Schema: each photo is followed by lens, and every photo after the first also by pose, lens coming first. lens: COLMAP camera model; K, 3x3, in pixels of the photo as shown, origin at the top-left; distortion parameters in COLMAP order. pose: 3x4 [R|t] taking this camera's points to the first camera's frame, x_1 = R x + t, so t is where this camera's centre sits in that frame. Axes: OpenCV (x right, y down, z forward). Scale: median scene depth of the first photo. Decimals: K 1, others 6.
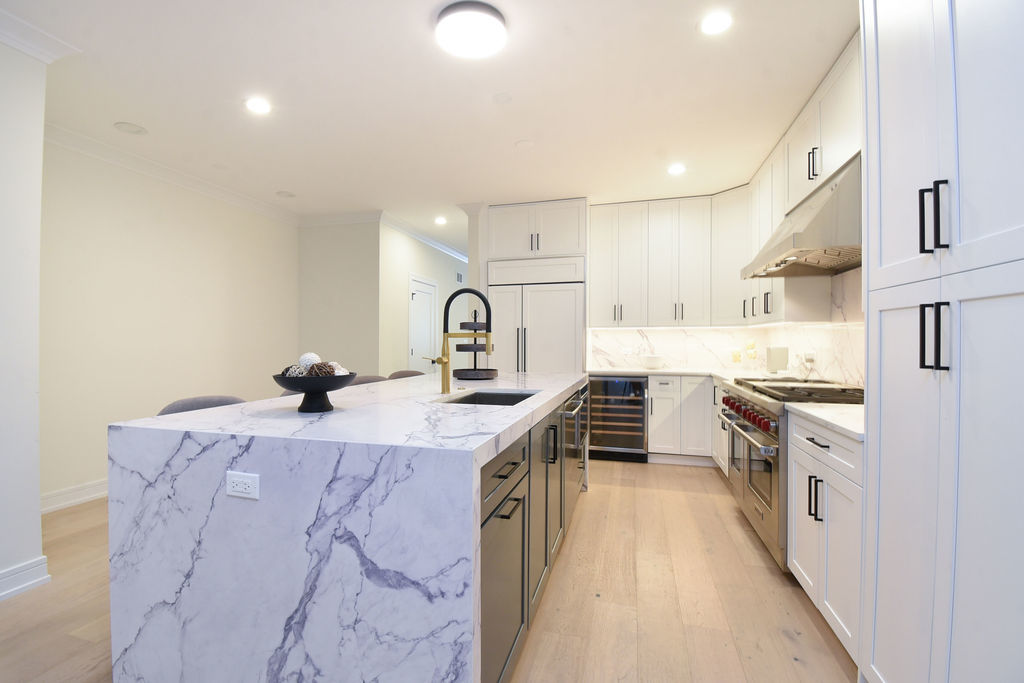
lens RADIAL K [[446.2, 0, 476.5], [0, 446.2, 336.3], [0, 0, 1]] dist [0.002851, -0.013483]
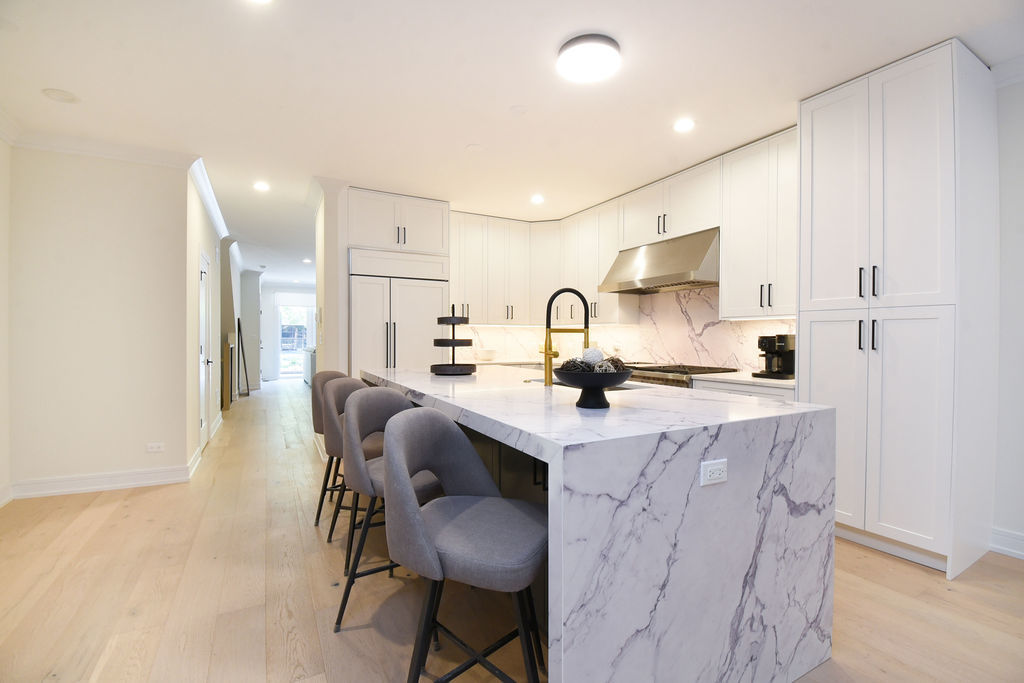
lens RADIAL K [[446.2, 0, 493.2], [0, 446.2, 331.6], [0, 0, 1]] dist [0.002851, -0.013483]
pose [[0.718551, 0.010350, 0.695397, -1.616259], [-0.011487, 0.999929, -0.003013, 0.008100], [-0.695379, -0.005823, 0.718619, 0.594426]]
